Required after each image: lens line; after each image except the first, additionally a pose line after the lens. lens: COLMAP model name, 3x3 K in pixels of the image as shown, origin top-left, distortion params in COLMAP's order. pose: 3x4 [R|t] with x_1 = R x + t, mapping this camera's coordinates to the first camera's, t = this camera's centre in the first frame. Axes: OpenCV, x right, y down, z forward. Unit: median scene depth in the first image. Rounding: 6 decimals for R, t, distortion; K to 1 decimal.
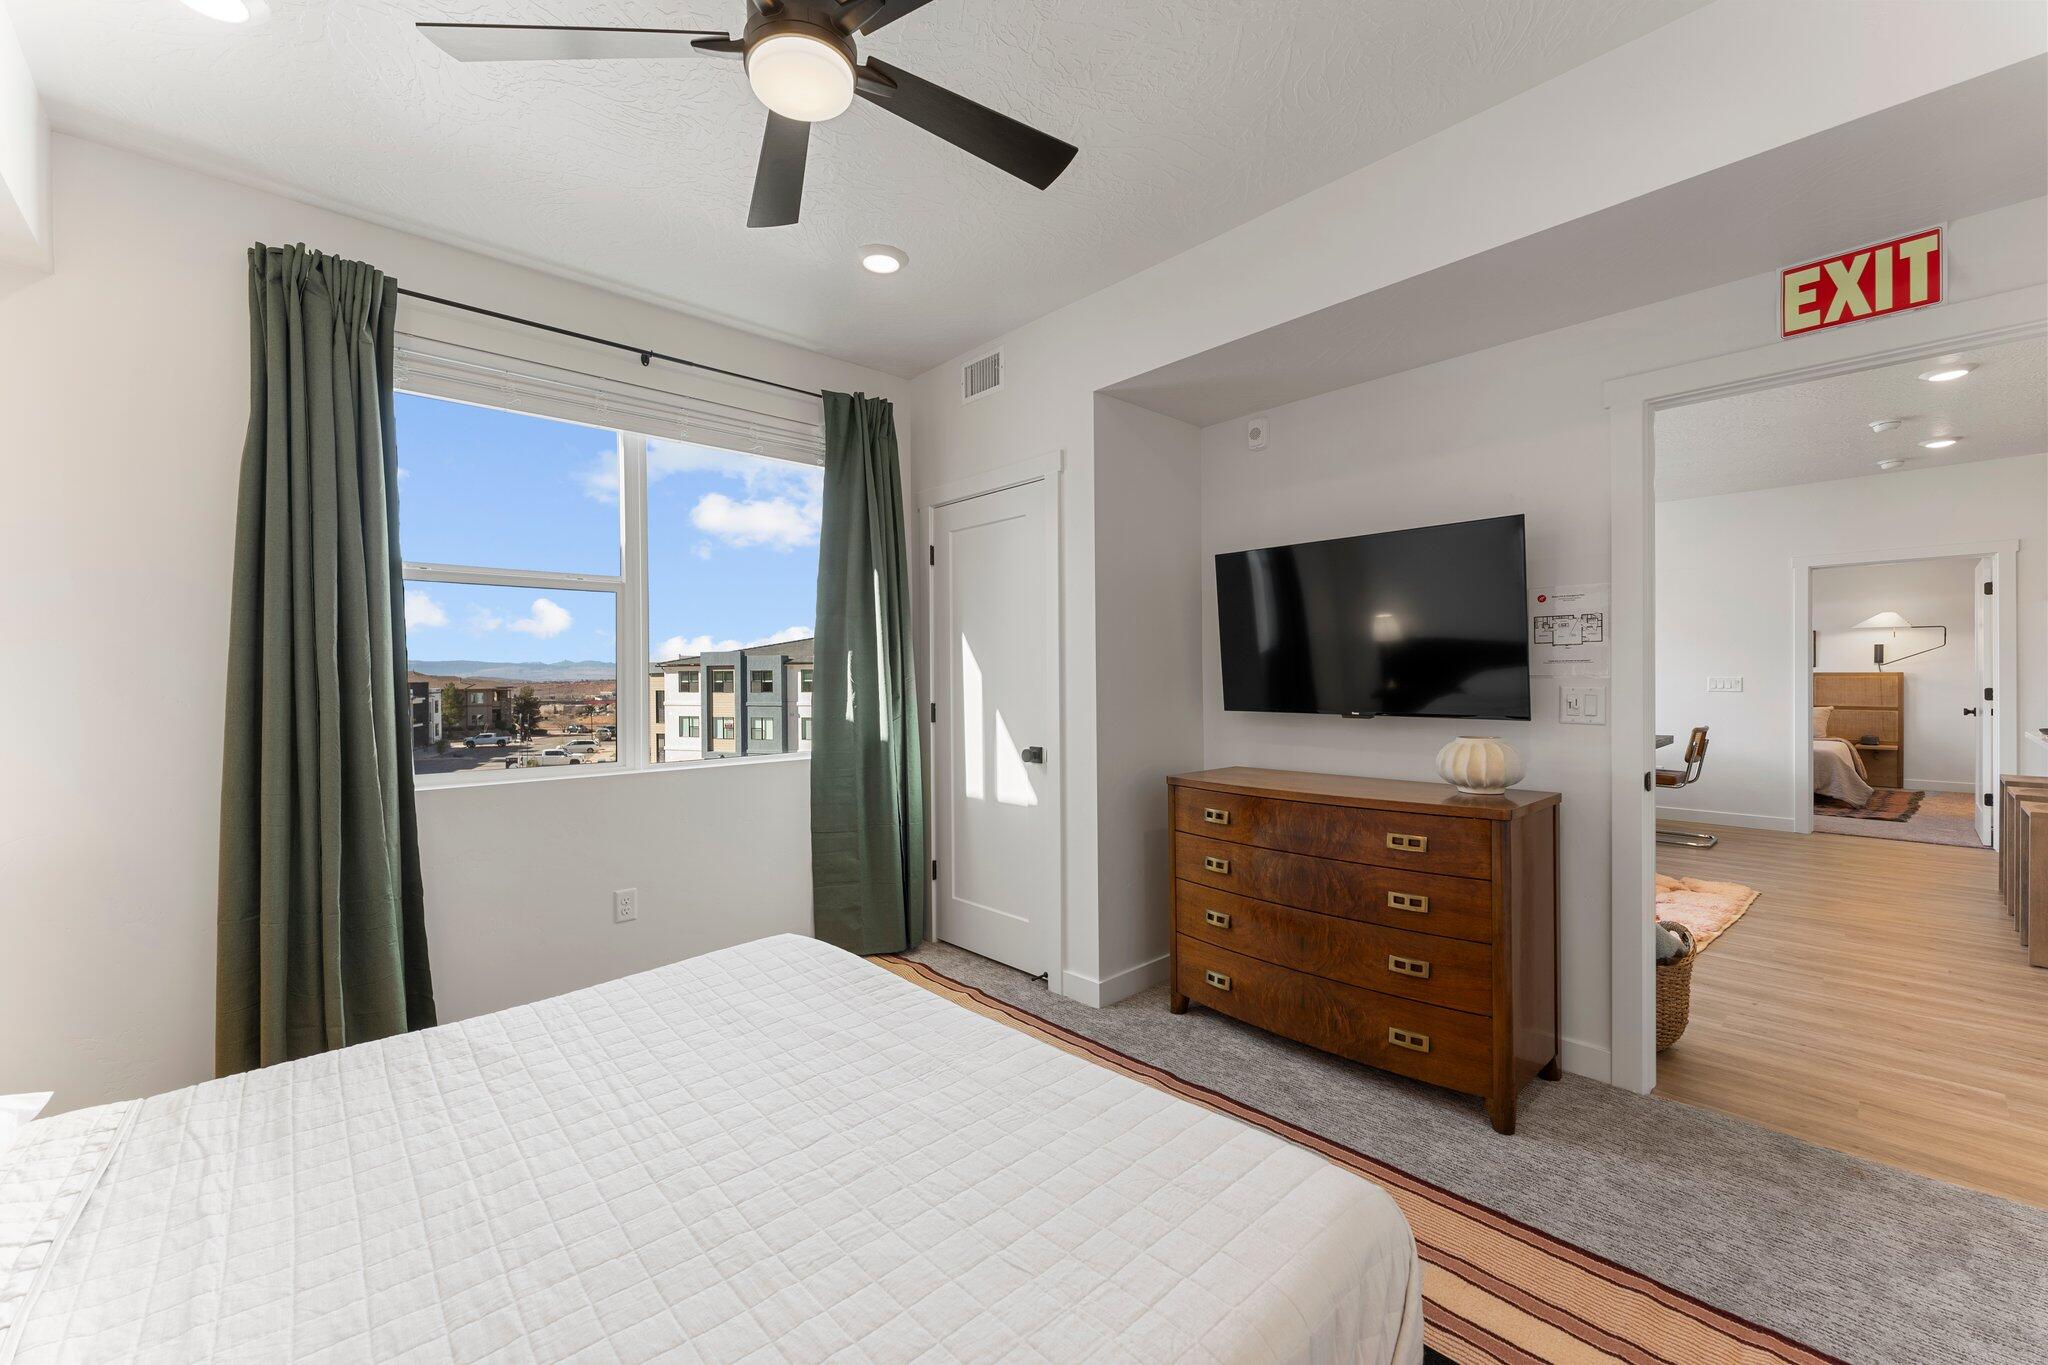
lens RADIAL K [[801.3, 0, 1015.6], [0, 801.3, 681.9], [0, 0, 1]] dist [-0.008882, -0.000376]
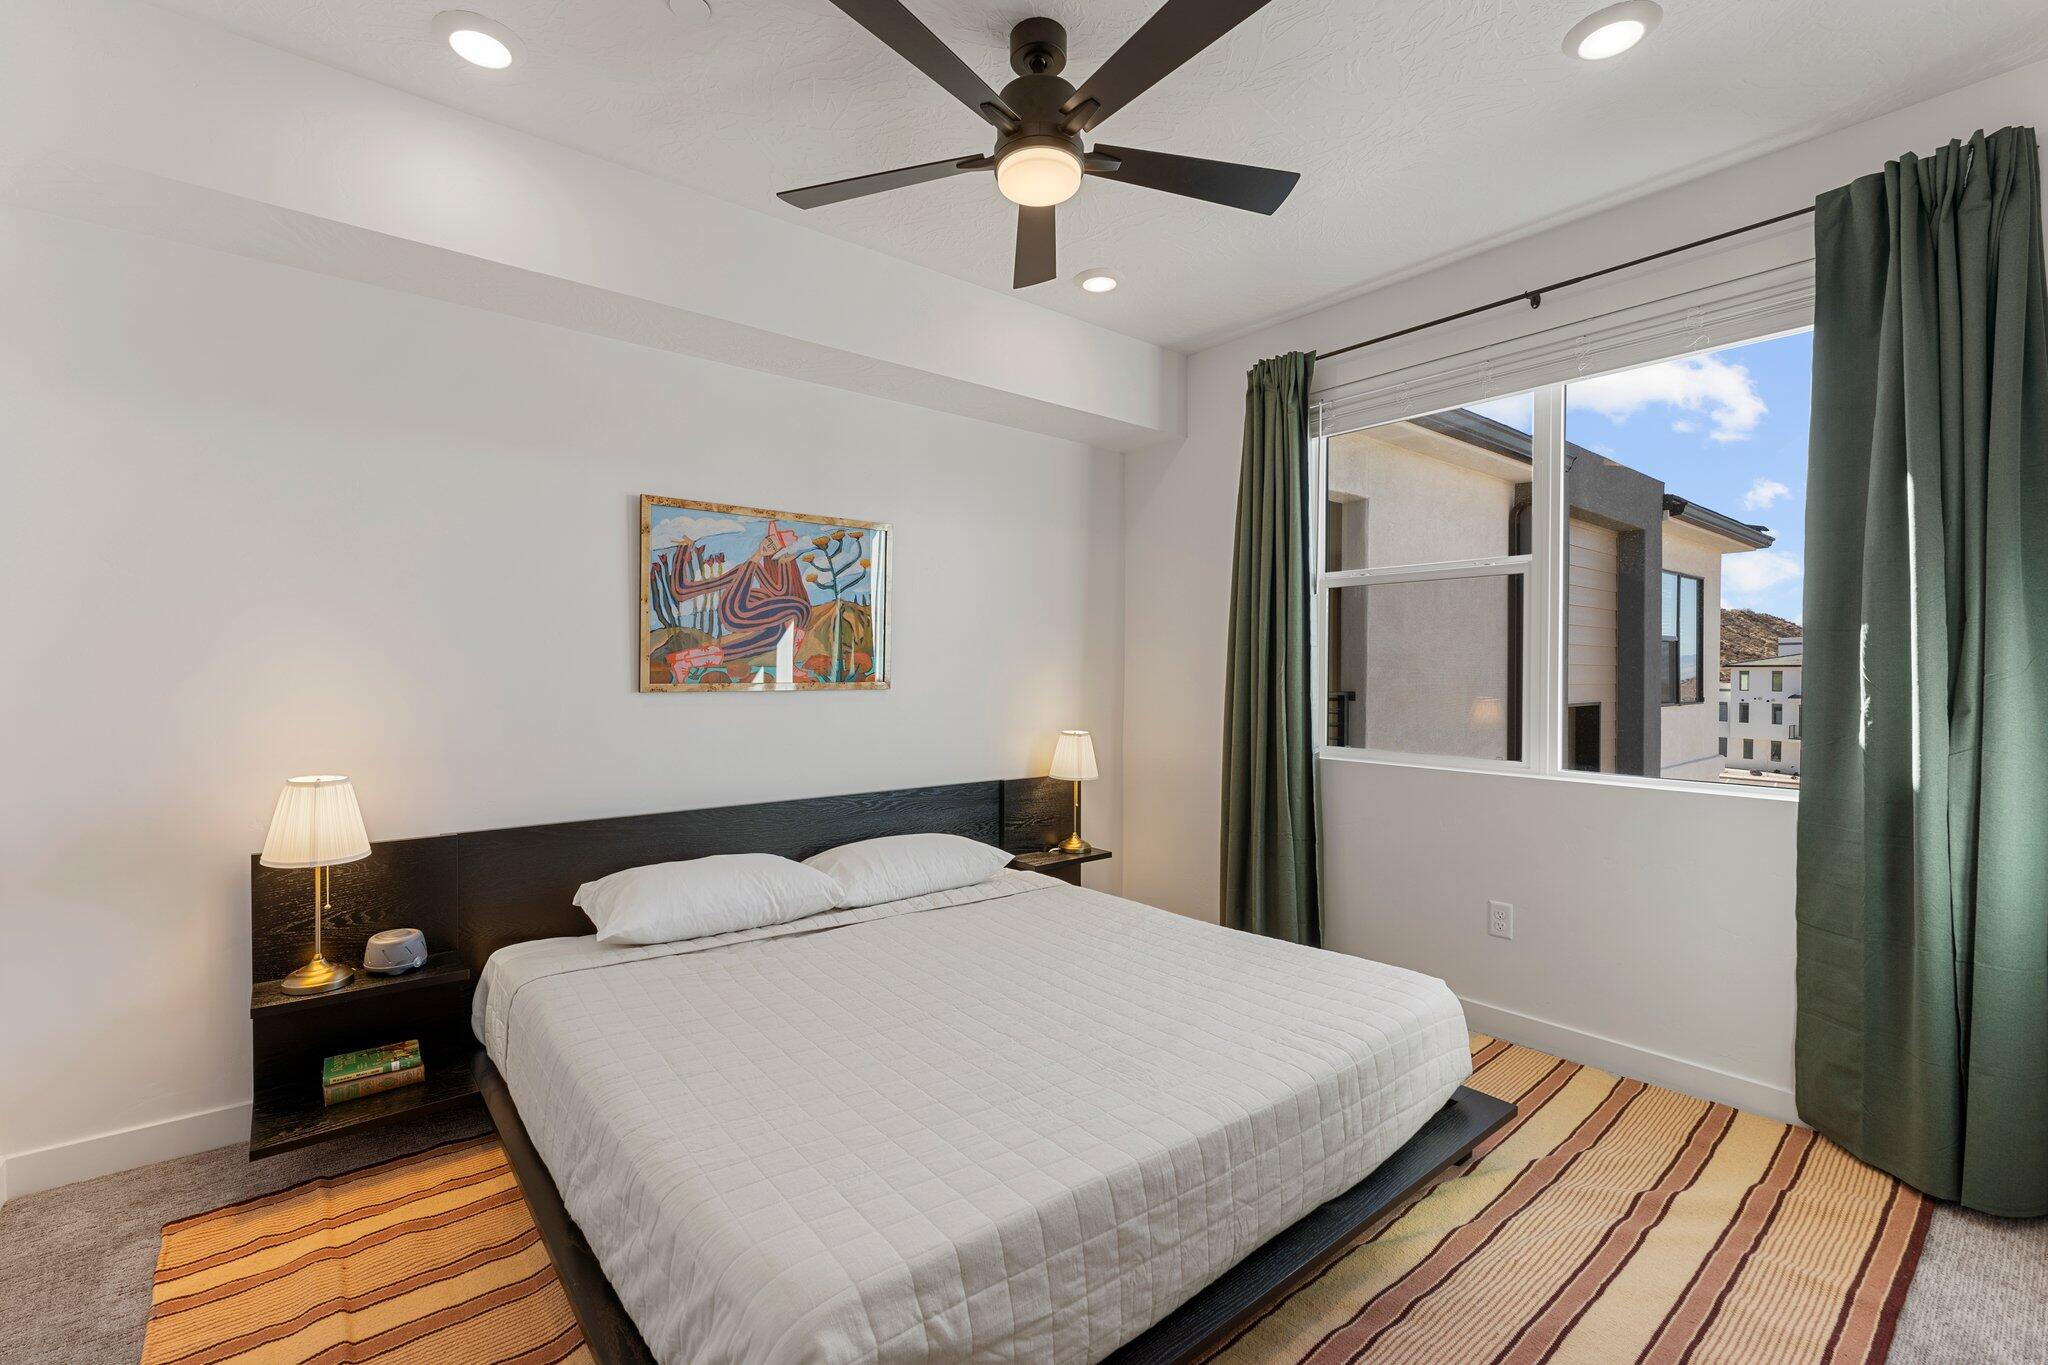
lens RADIAL K [[877.8, 0, 1031.1], [0, 877.8, 672.8], [0, 0, 1]] dist [-0.000080, 0.000111]
pose [[-0.049924, 0.017882, -0.998593, 0.521824], [-0.008138, 0.999799, 0.018311, -0.013204], [0.998720, 0.009041, -0.049769, 0.504691]]
